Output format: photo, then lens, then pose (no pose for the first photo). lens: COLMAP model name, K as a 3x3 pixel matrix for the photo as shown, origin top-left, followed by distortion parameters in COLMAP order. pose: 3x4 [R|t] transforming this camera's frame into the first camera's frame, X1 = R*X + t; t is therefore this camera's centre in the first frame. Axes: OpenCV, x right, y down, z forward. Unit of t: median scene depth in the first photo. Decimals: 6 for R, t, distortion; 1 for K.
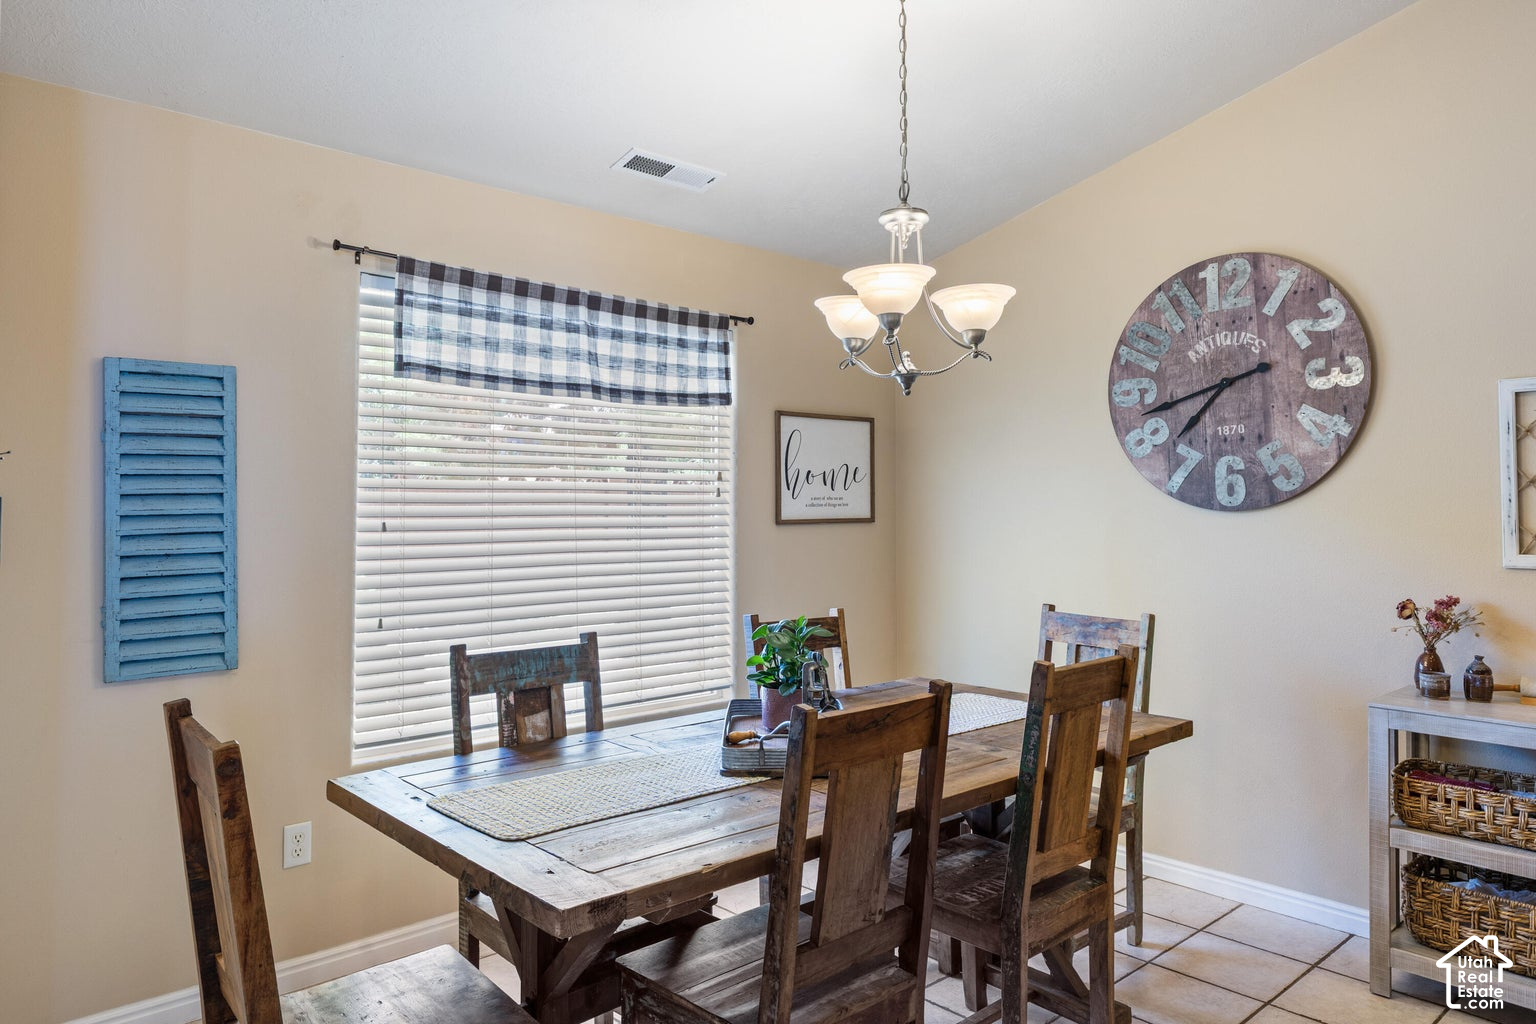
lens RADIAL K [[1007.1, 0, 758.2], [0, 1007.1, 474.0], [0, 0, 1]] dist [0.008249, -0.013536]
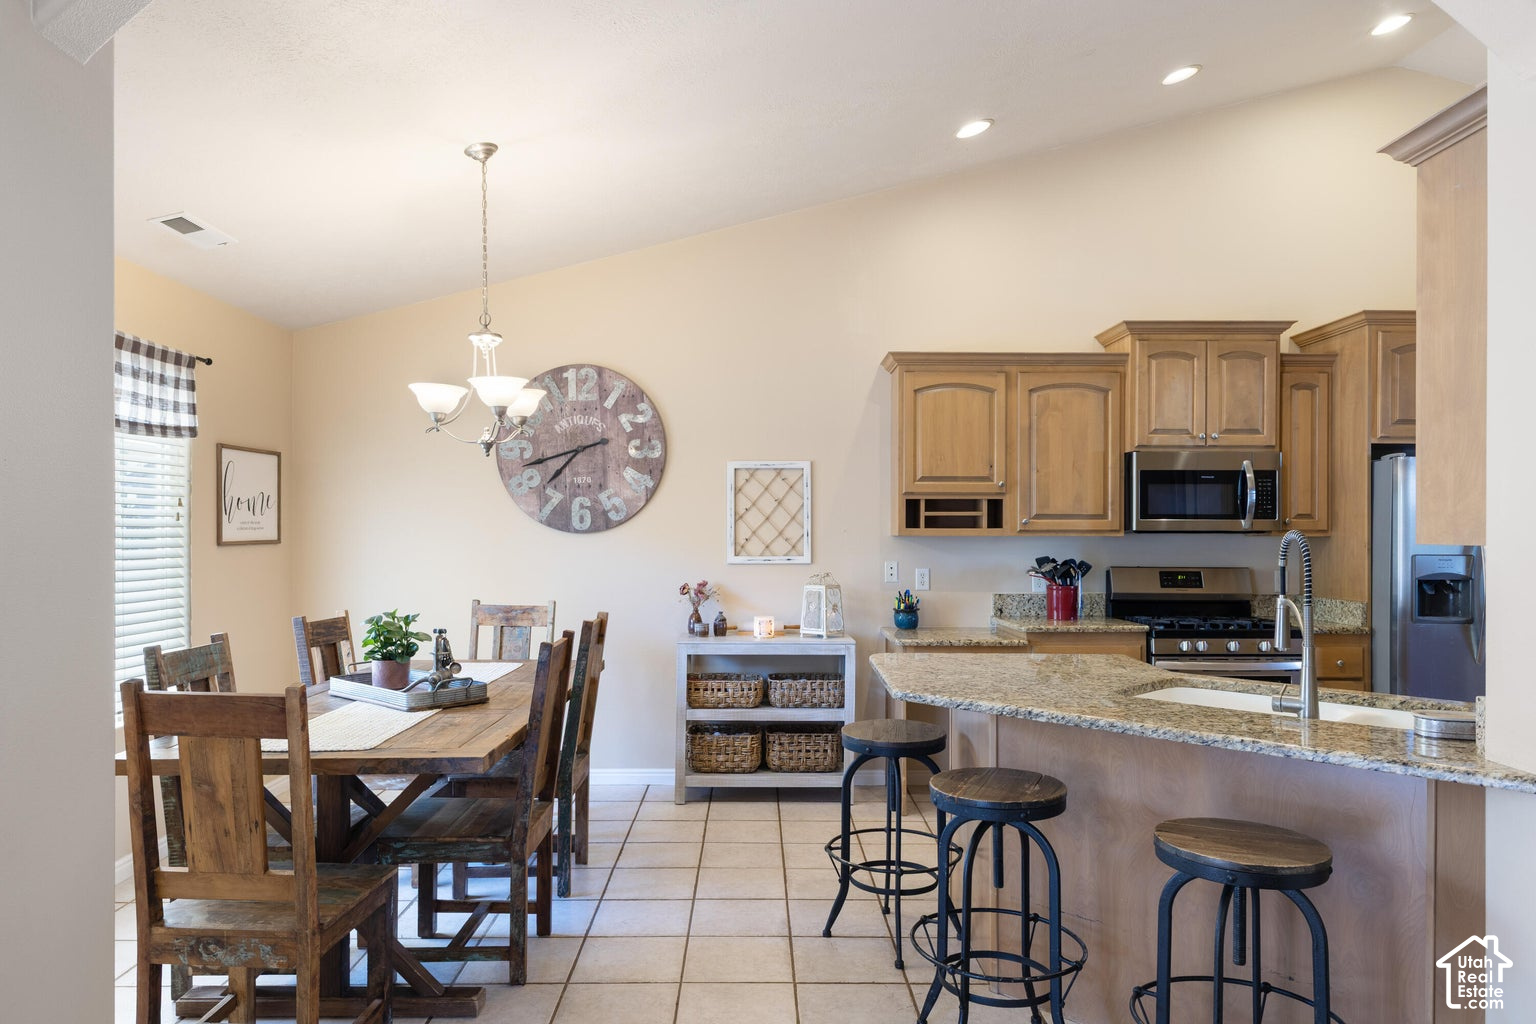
lens RADIAL K [[1007.1, 0, 759.1], [0, 1007.1, 533.4], [0, 0, 1]] dist [0.008249, -0.013536]
pose [[0.667253, -0.001866, 0.744829, -0.506932], [-0.025452, 0.999356, 0.025304, -0.008697], [-0.744397, -0.035842, 0.666775, -0.228149]]
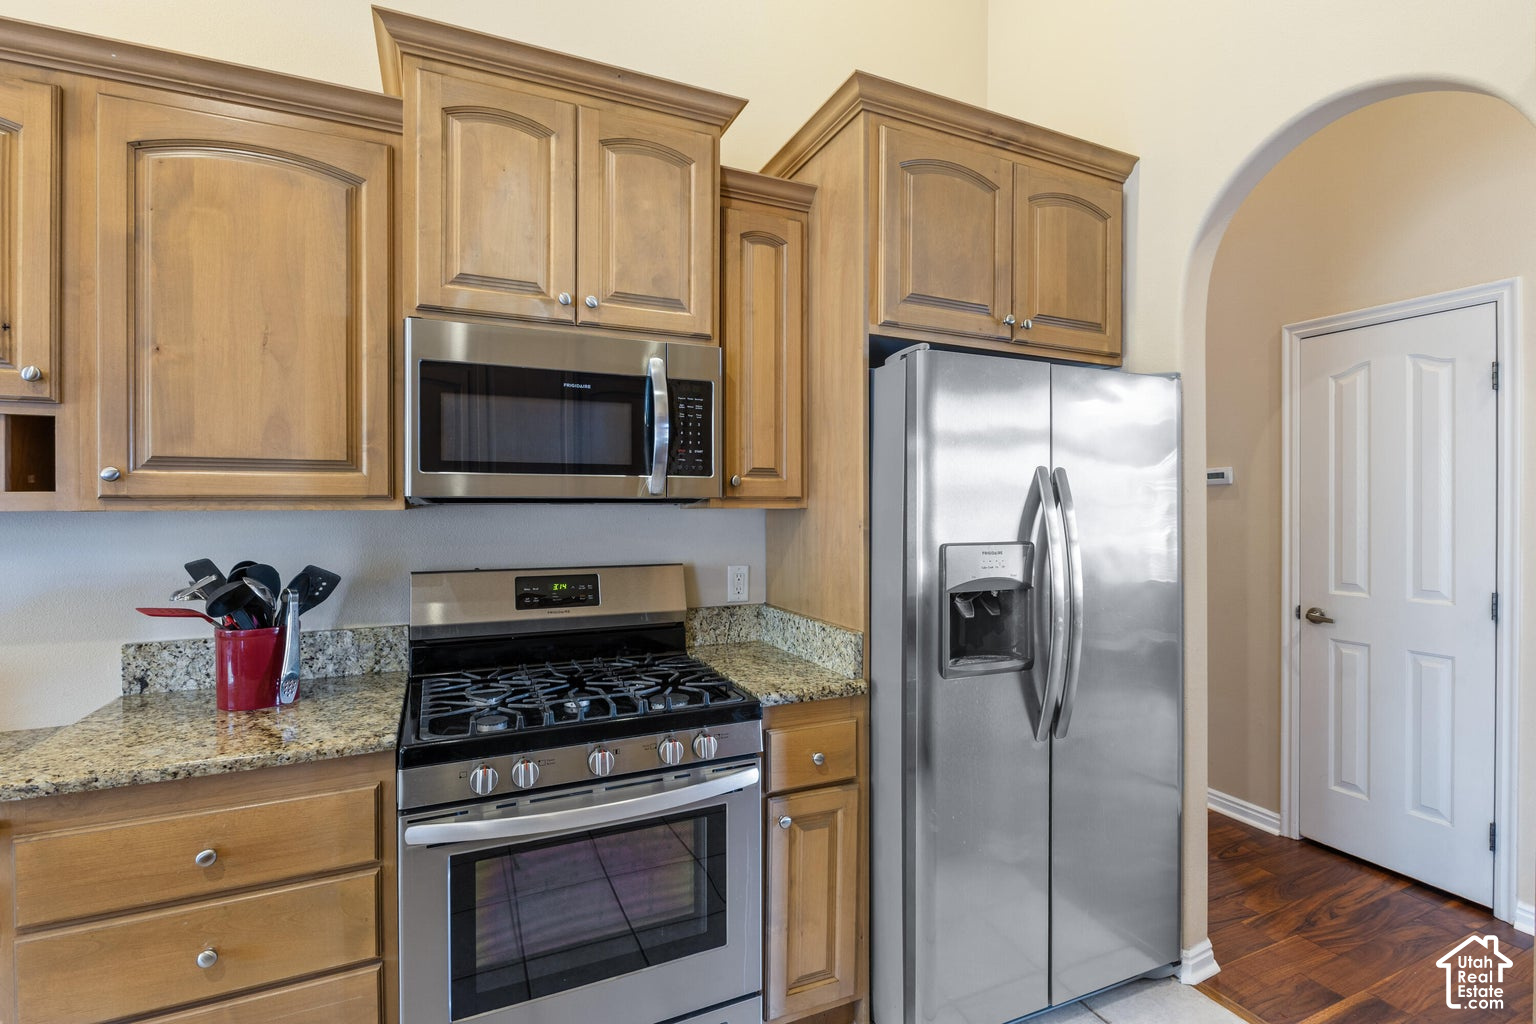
lens RADIAL K [[728.0, 0, 763.4], [0, 728.0, 506.5], [0, 0, 1]] dist [-0.005040, -0.002639]
pose [[0.304520, -0.004595, 0.952495, 0.585663], [-0.031102, 0.999407, 0.014765, 0.002545], [-0.951998, -0.034121, 0.304197, -0.012637]]
